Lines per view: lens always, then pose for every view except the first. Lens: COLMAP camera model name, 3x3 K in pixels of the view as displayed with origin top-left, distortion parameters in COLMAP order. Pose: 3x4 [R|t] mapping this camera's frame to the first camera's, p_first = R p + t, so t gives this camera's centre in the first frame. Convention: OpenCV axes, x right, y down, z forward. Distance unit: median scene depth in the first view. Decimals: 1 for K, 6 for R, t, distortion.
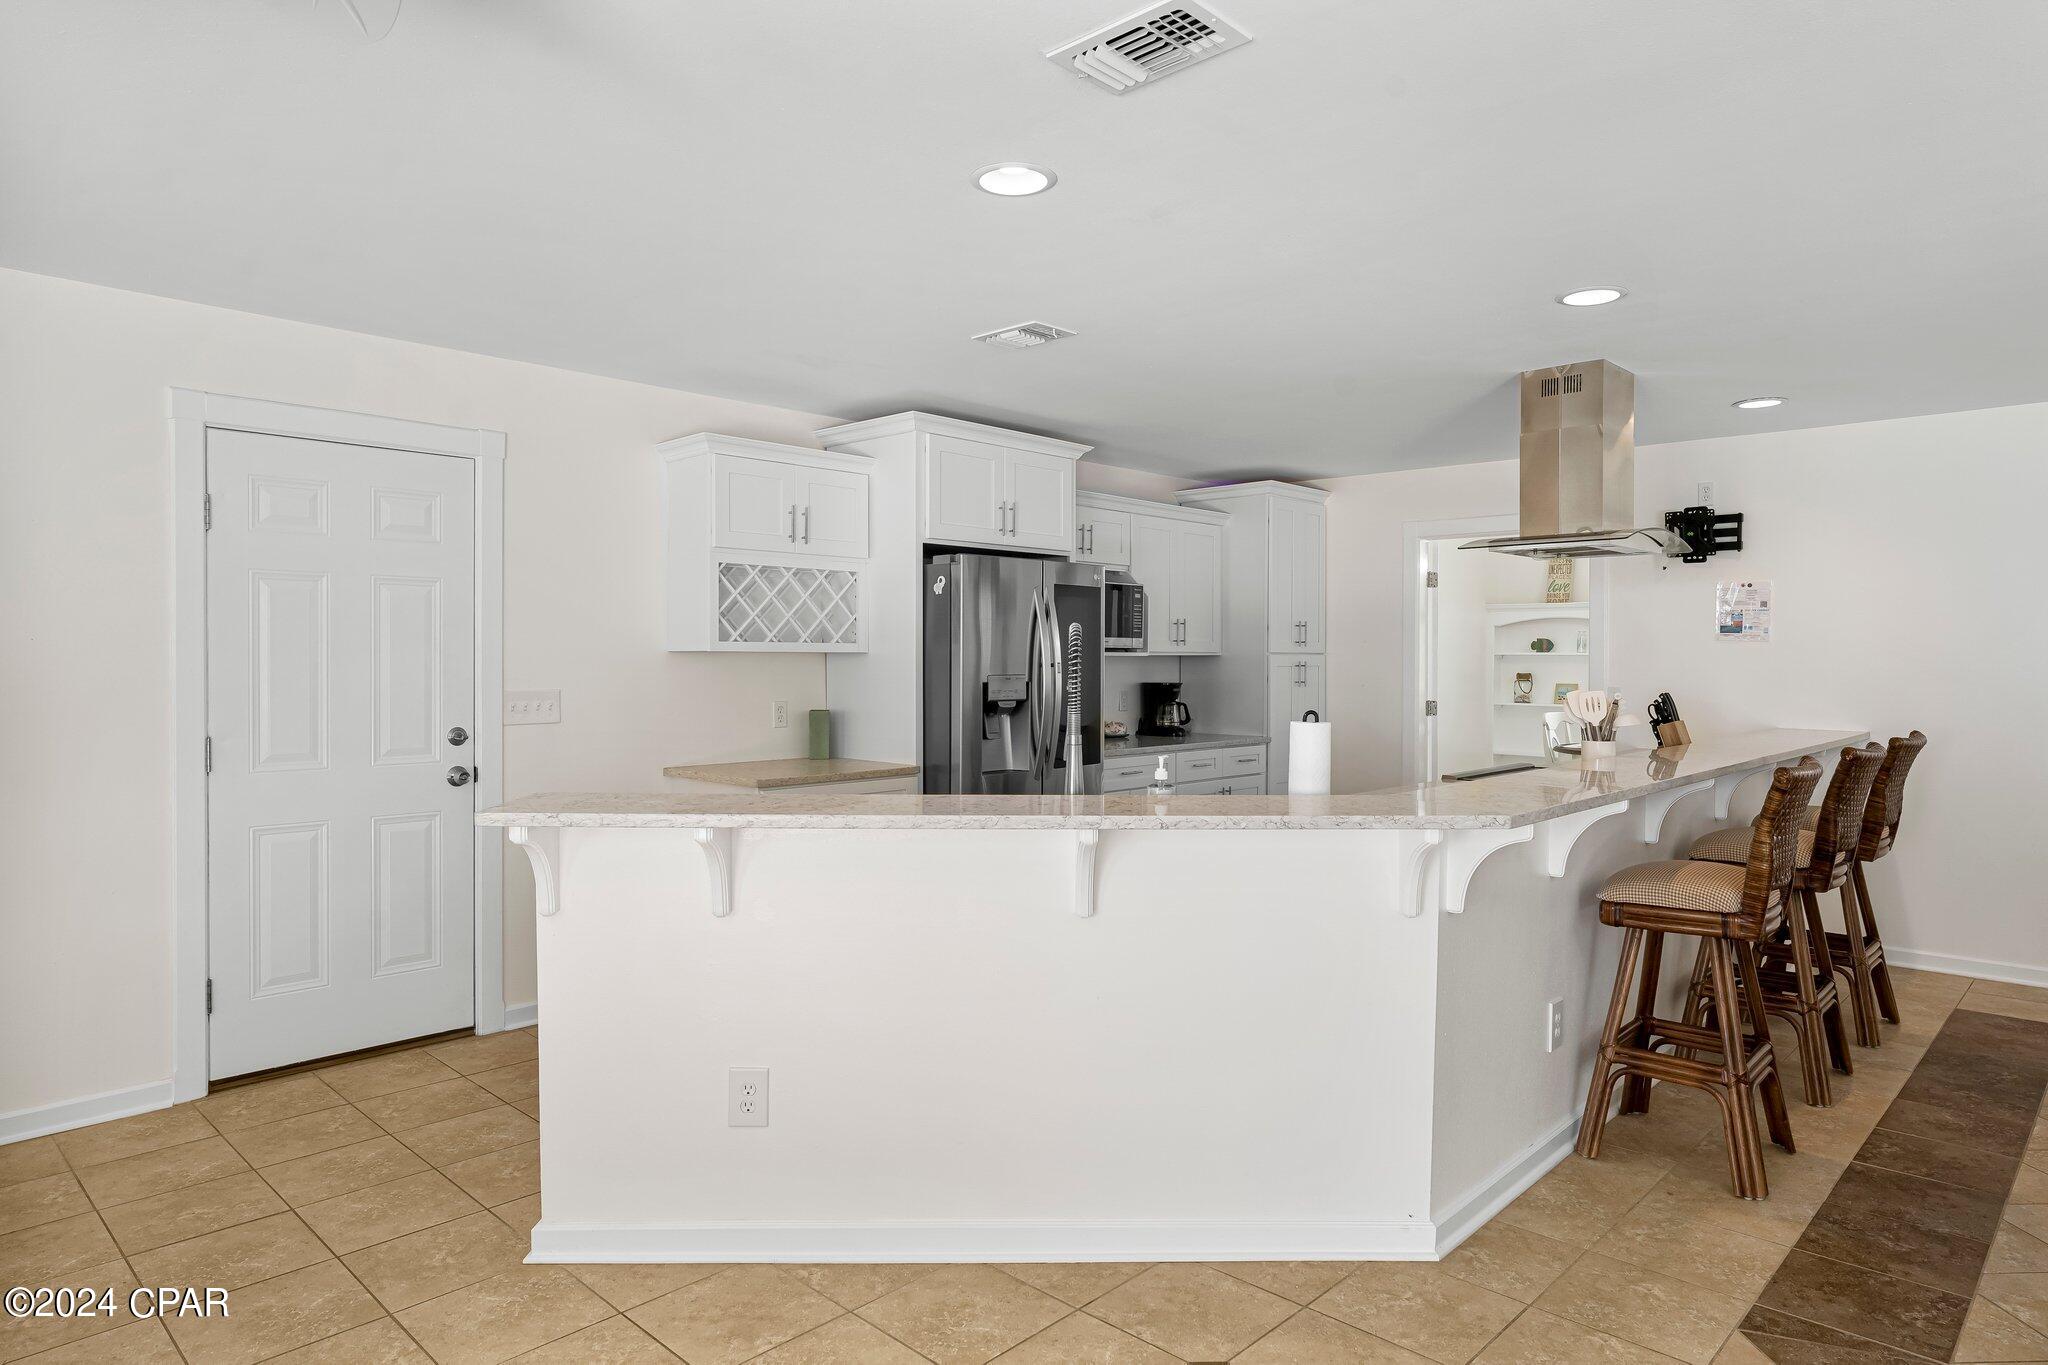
lens RADIAL K [[1222.3, 0, 1025.7], [0, 1222.3, 688.3], [0, 0, 1]] dist [-0.000382, -0.002604]
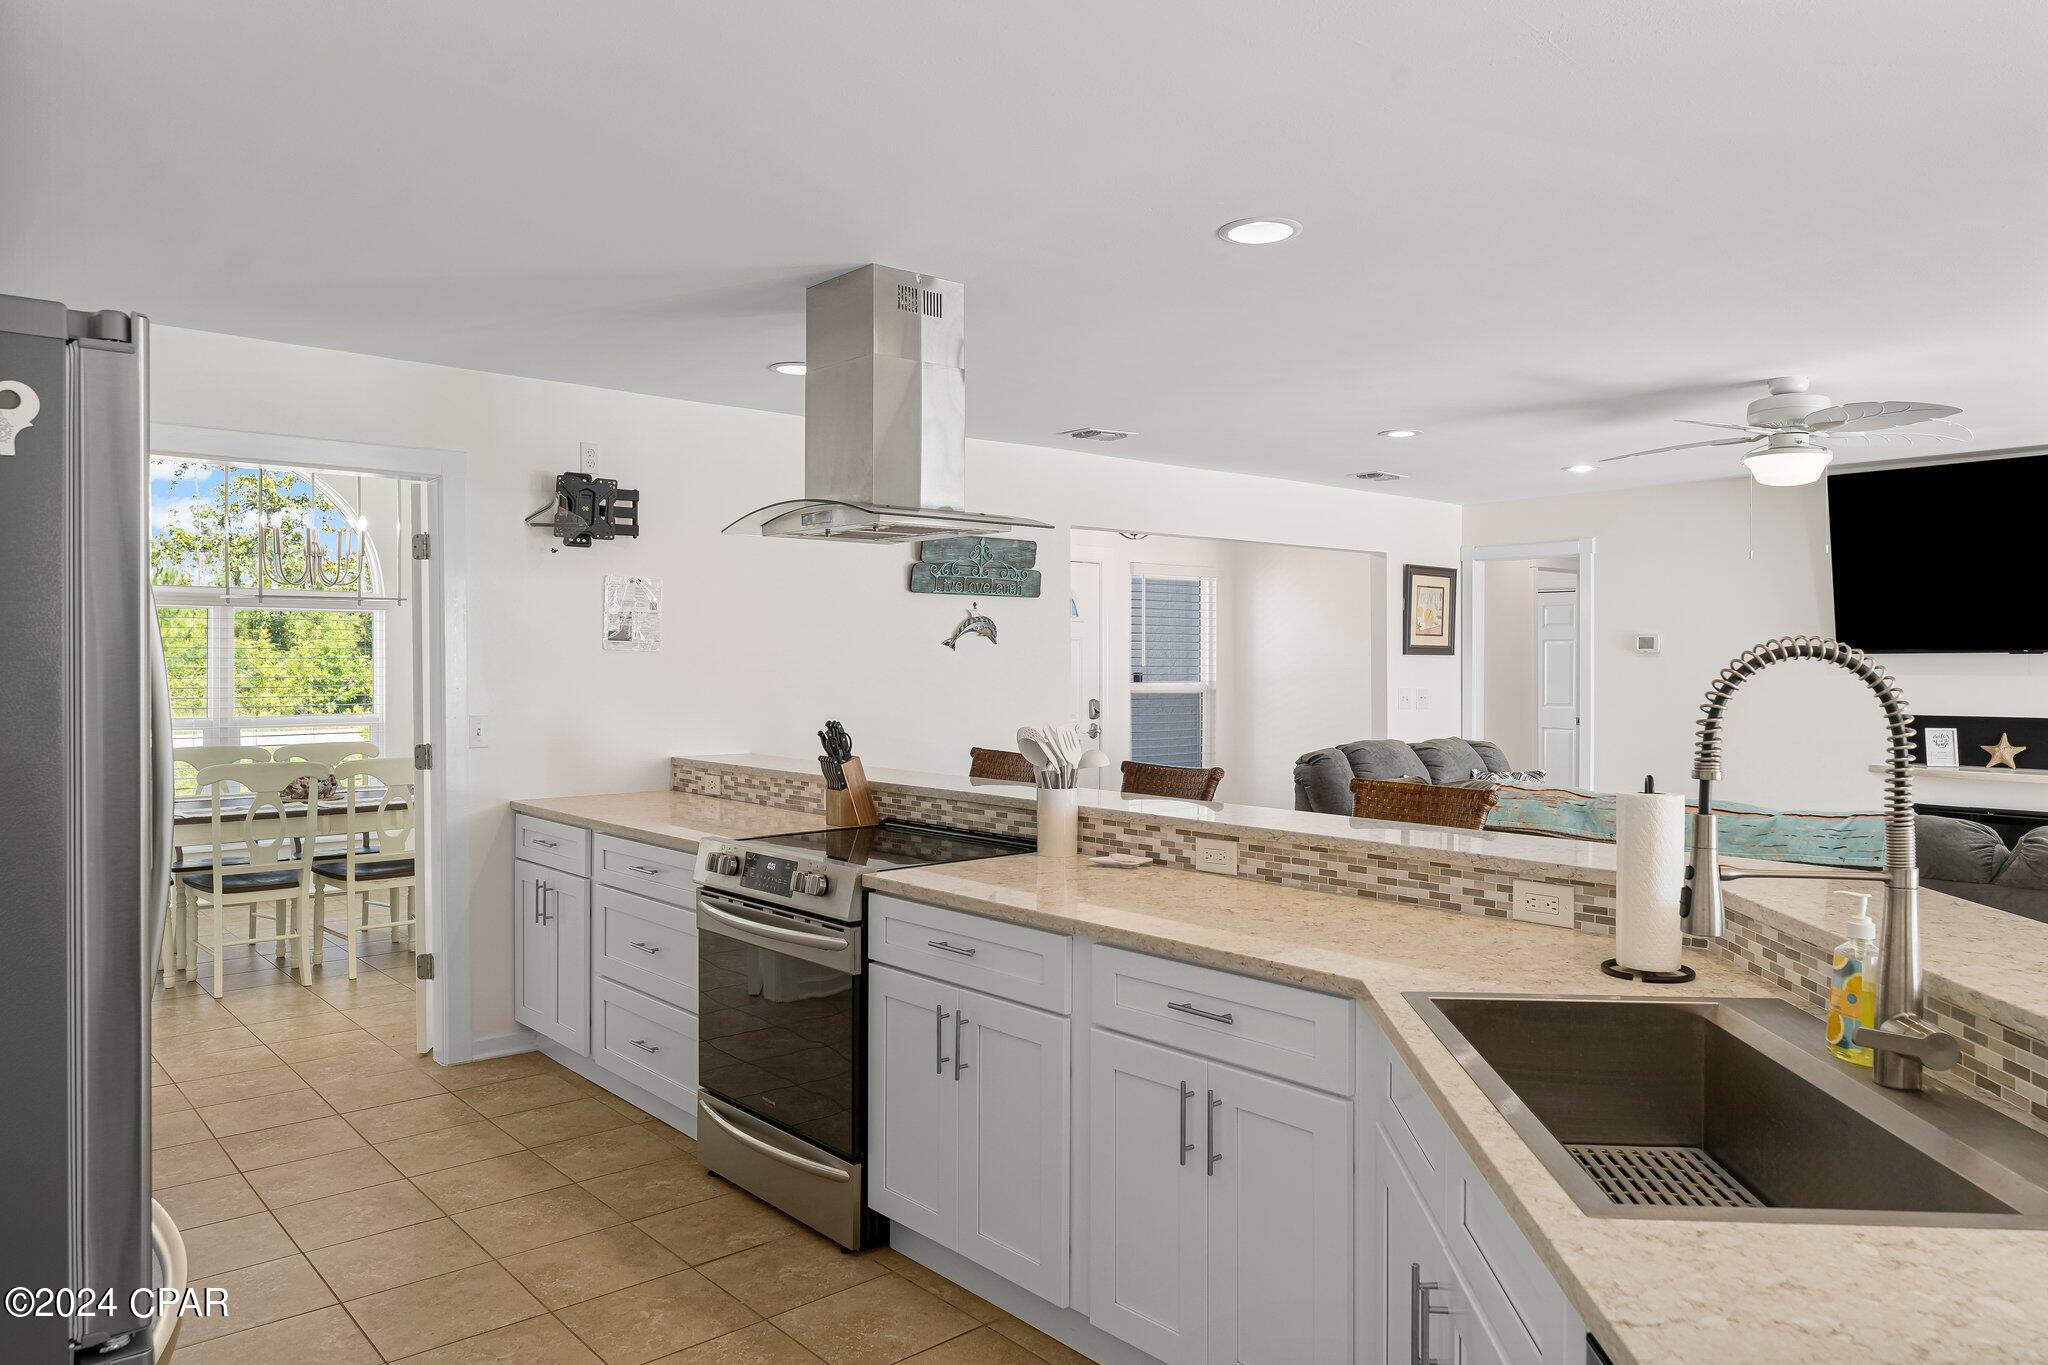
lens RADIAL K [[1325.1, 0, 1026.8], [0, 1325.1, 673.5], [0, 0, 1]] dist [-0.007650, -0.000838]
pose [[0.097711, -0.012519, 0.995136, -0.284720], [0.026961, 0.999587, 0.009928, -0.030418], [-0.994850, 0.025860, 0.098009, 0.772439]]
